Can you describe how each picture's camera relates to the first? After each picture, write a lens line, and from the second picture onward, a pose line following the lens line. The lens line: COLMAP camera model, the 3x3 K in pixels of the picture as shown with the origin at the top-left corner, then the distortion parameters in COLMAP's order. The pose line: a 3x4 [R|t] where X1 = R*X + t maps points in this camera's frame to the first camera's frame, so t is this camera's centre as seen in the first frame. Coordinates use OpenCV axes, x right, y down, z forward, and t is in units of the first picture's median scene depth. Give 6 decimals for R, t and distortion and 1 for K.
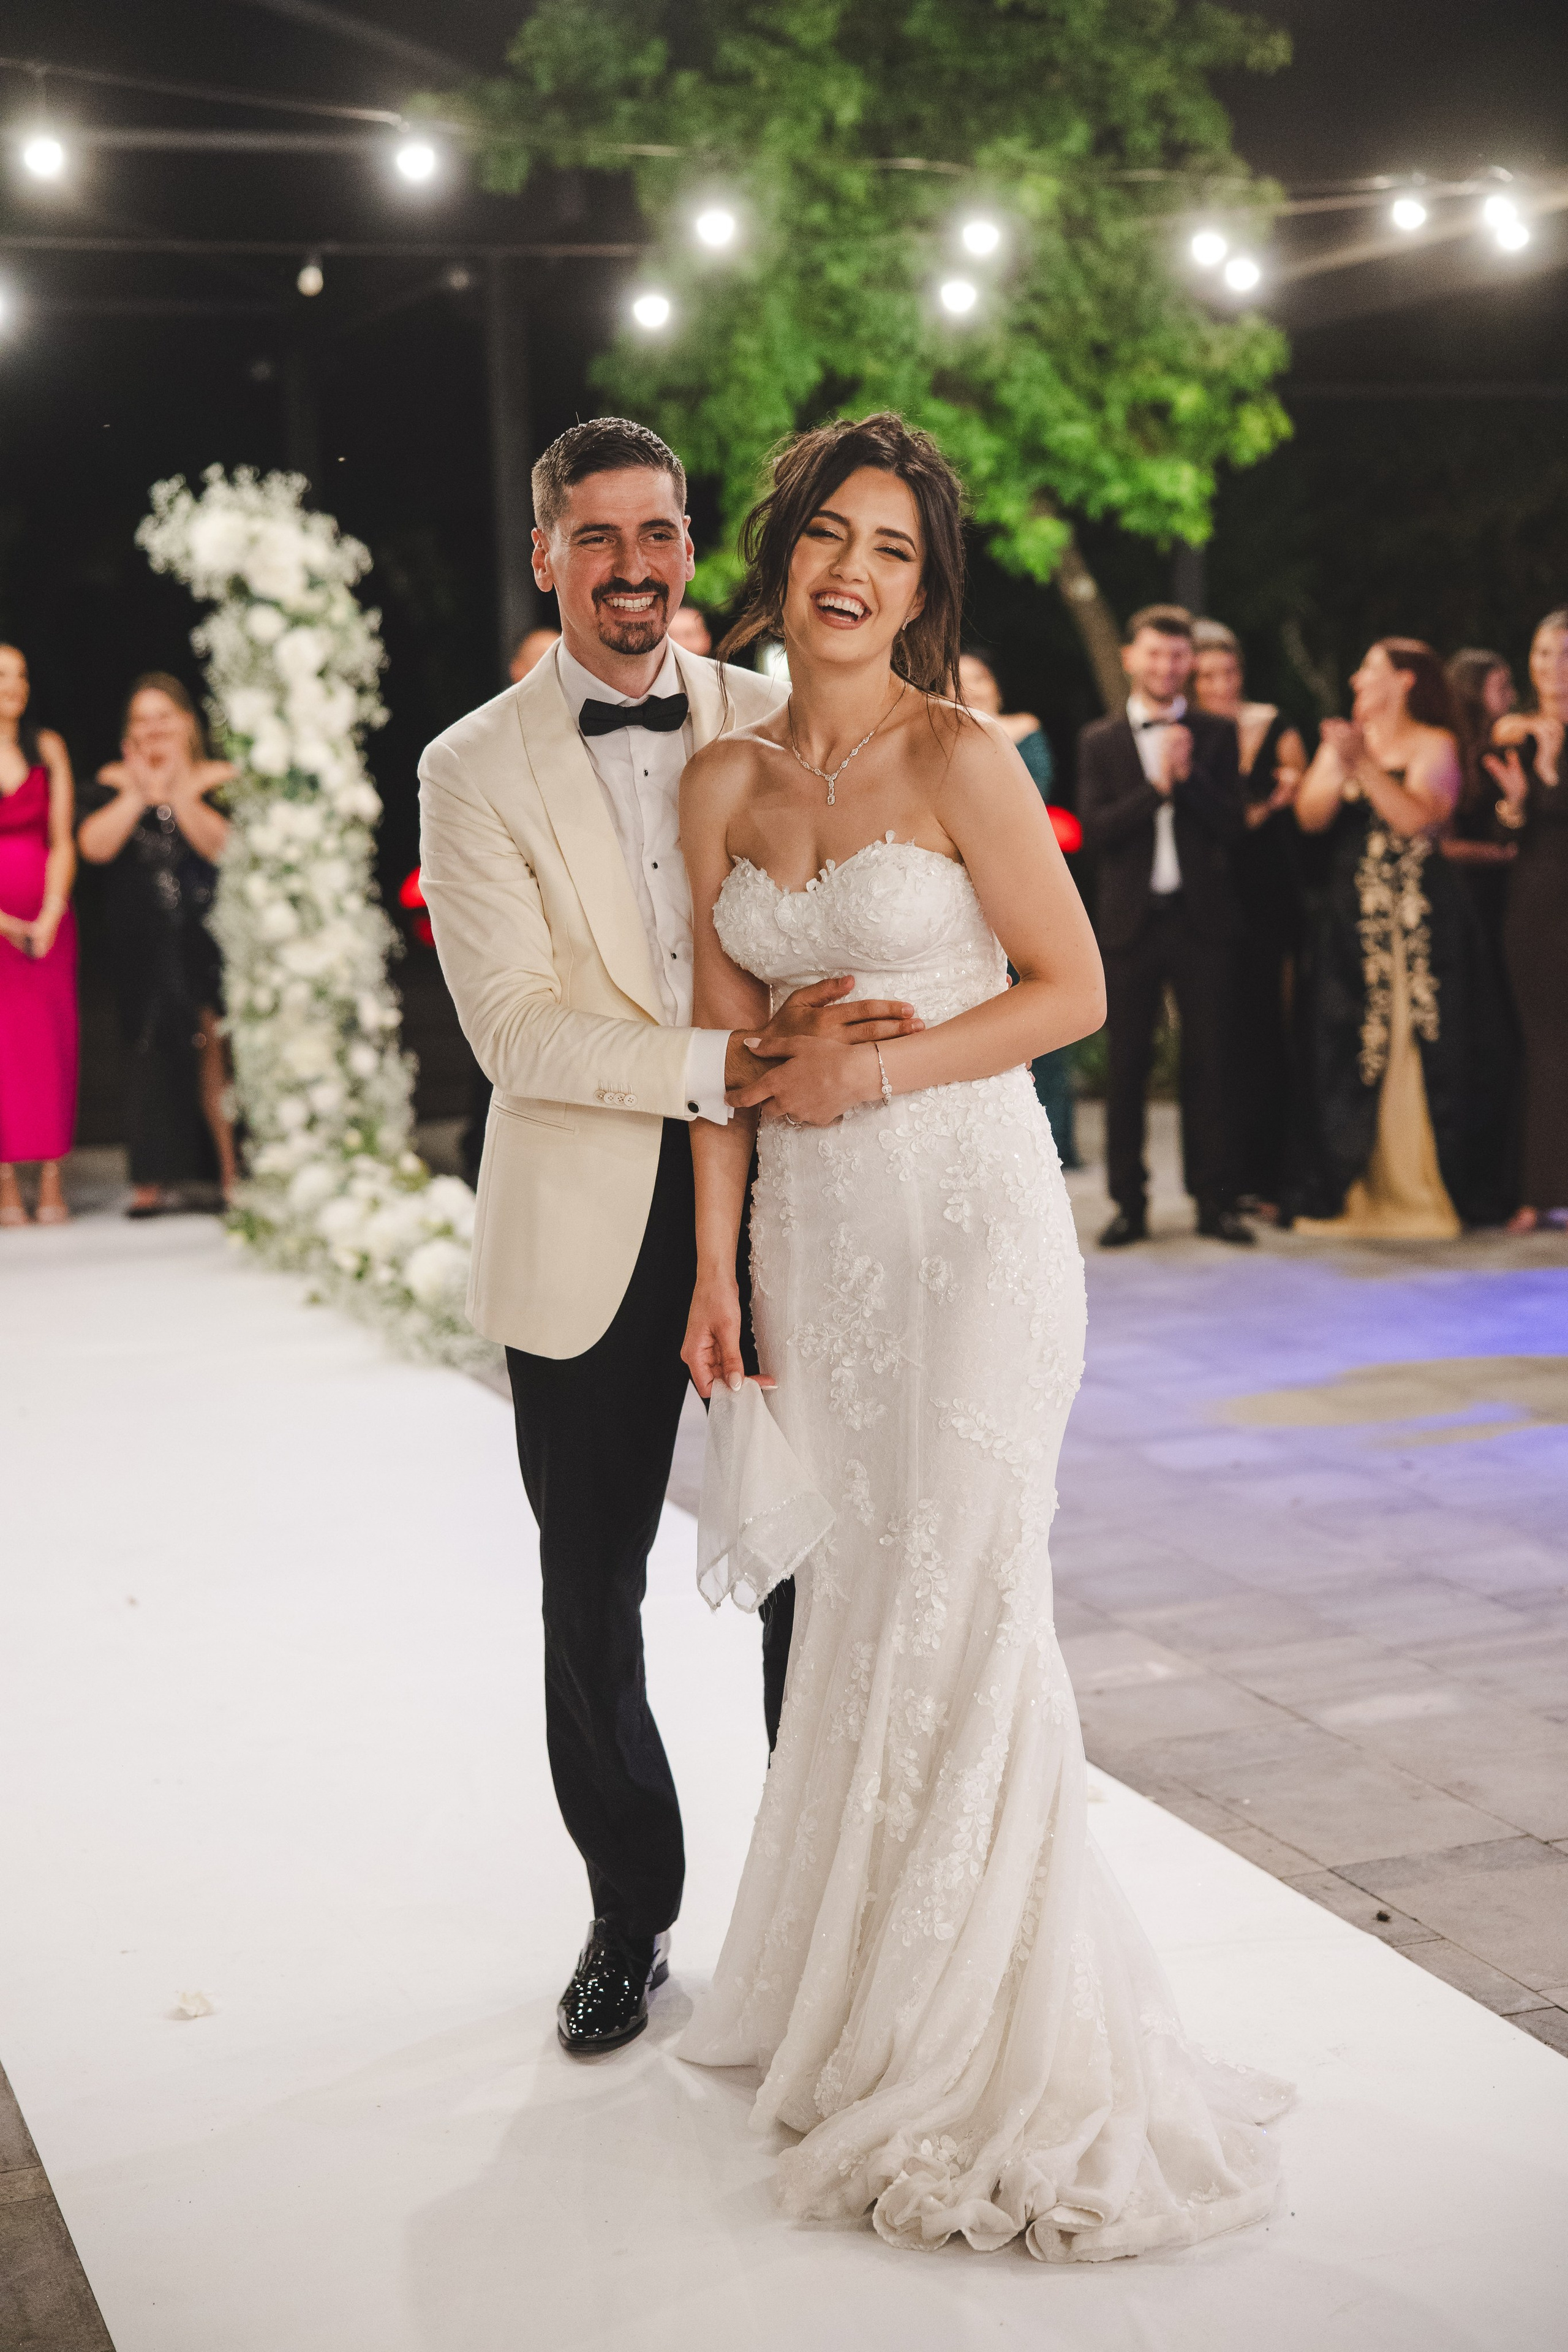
lens RADIAL K [[3439.2, 0, 804.9], [0, 3439.2, 1087.8], [0, 0, 1]] dist [0.120795, 0.000000]
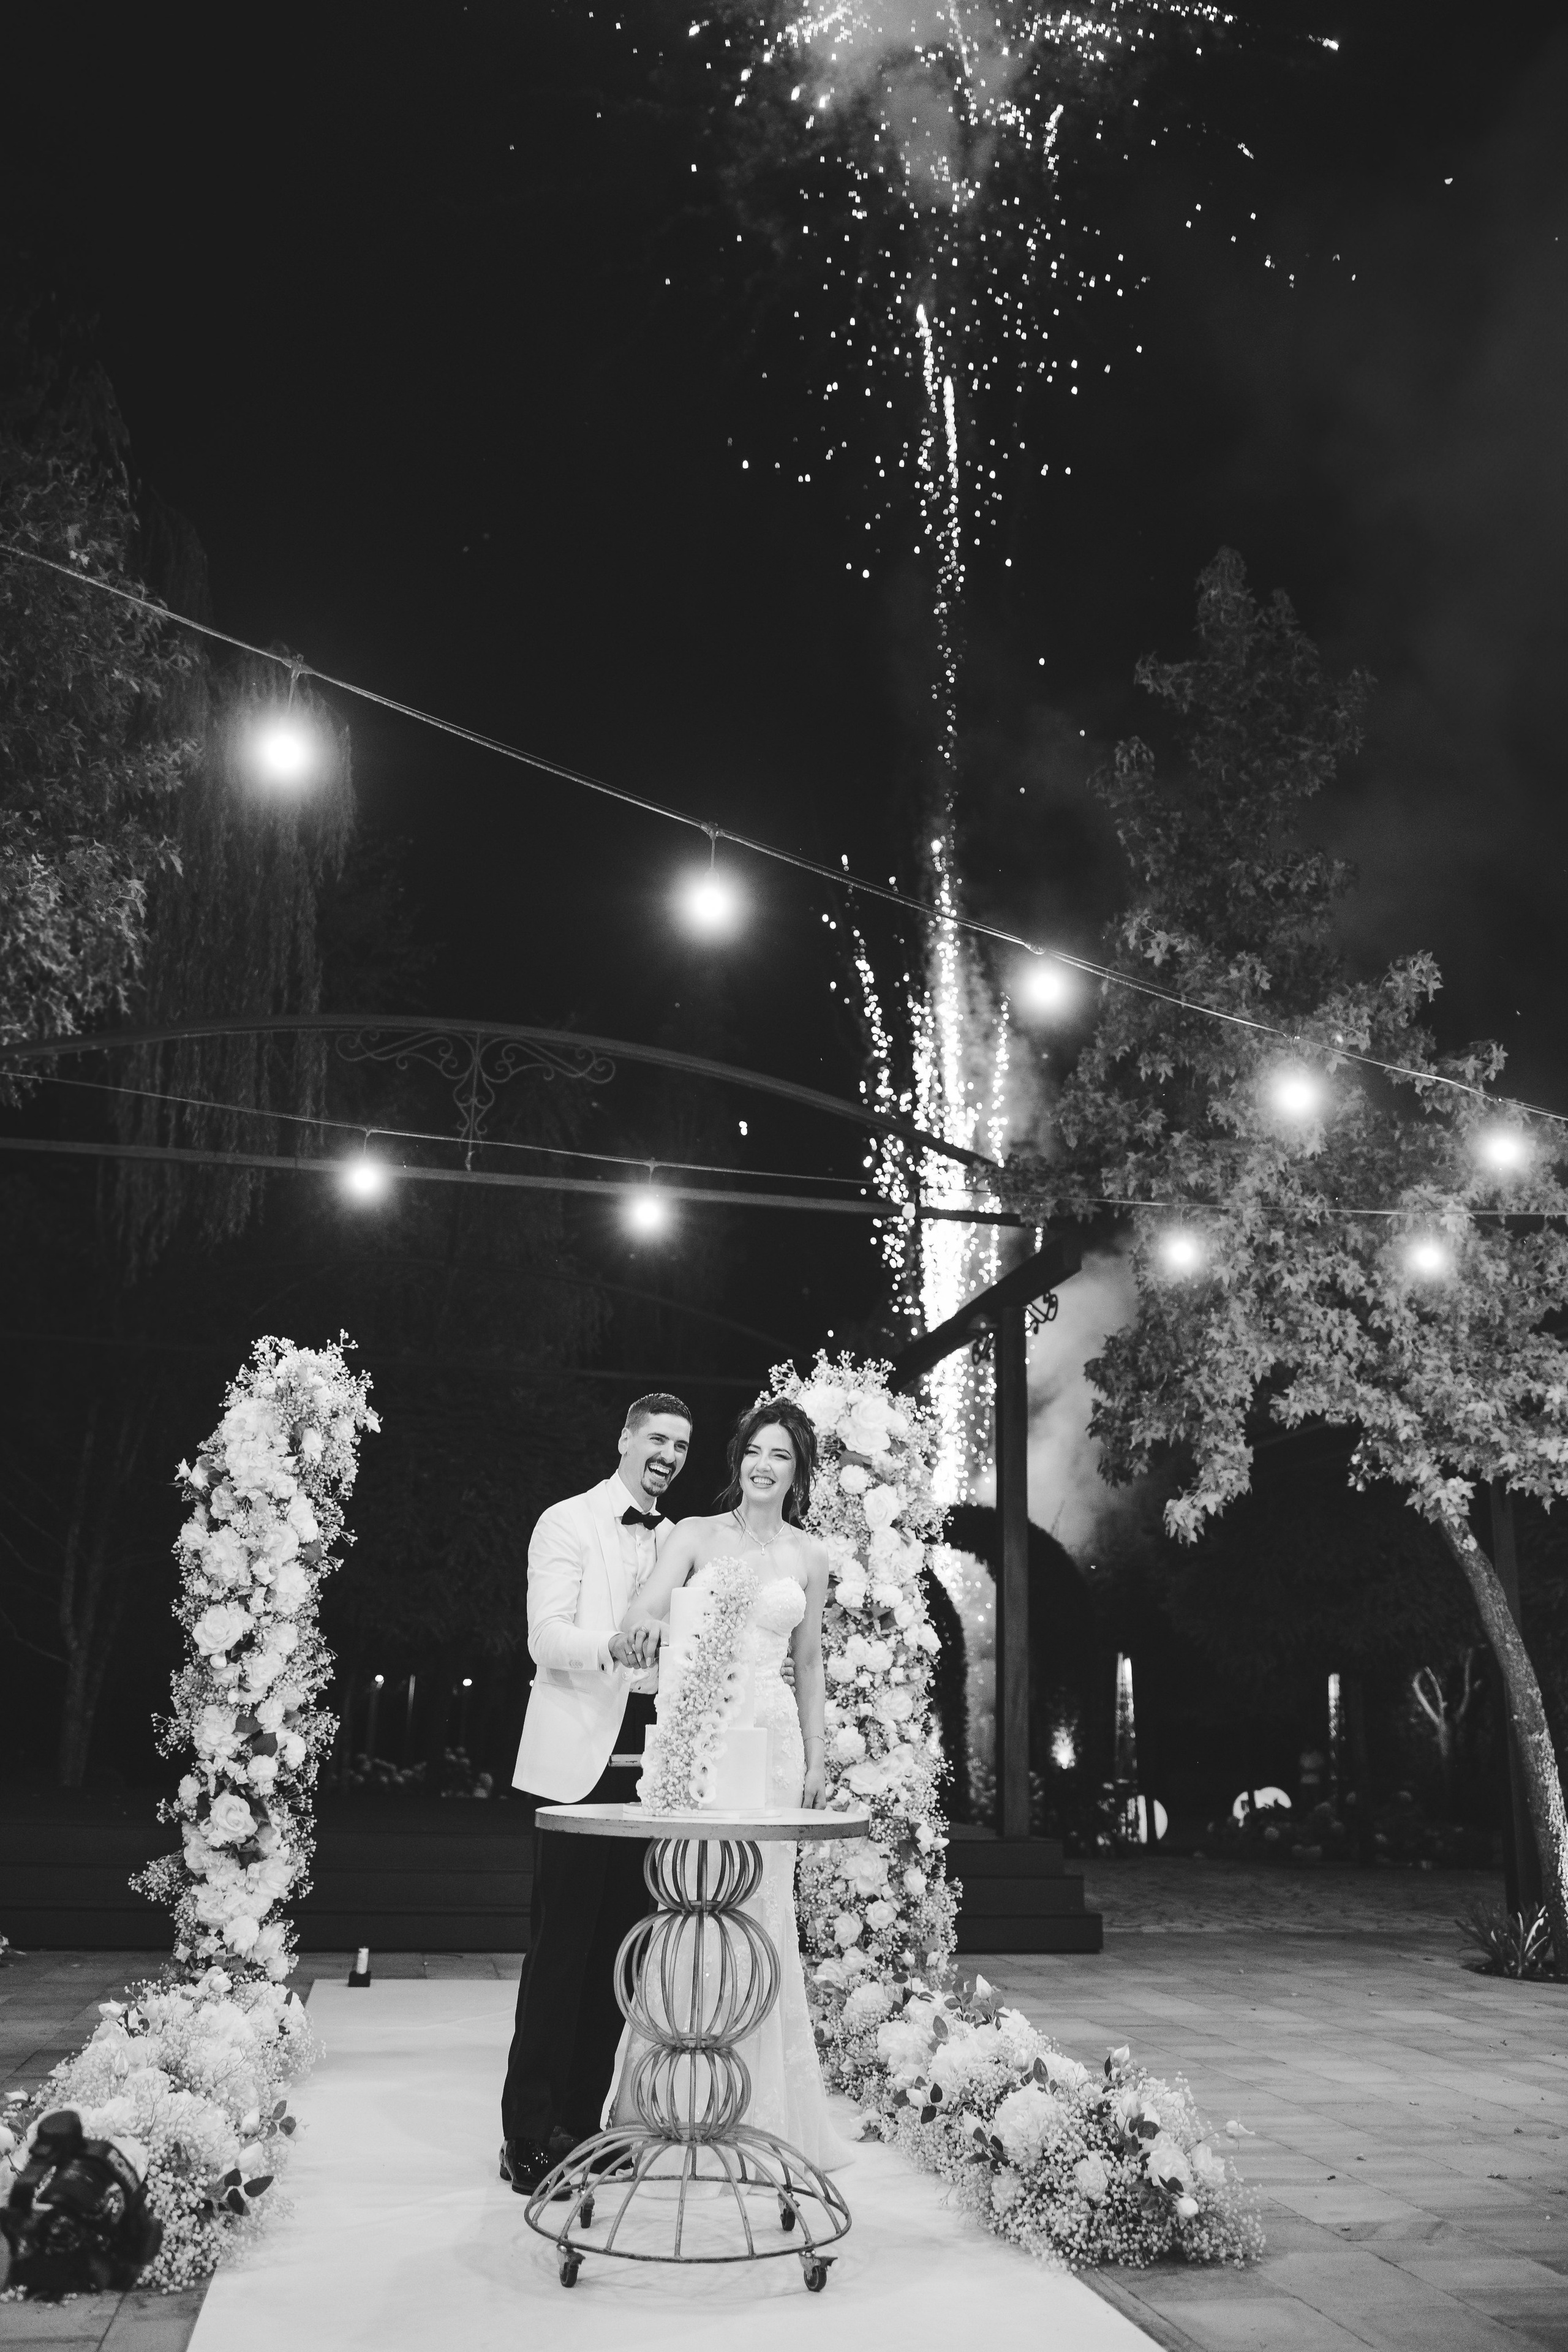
lens RADIAL K [[1852.0, 0, 792.6], [0, 1852.0, 1164.4], [0, 0, 1]] dist [-0.072151, 0.074408]
pose [[0.985903, 0.007407, -0.167153, -0.071624], [-0.073715, 0.916067, -0.394192, 0.015704], [0.150204, 0.400956, 0.903700, 0.383104]]
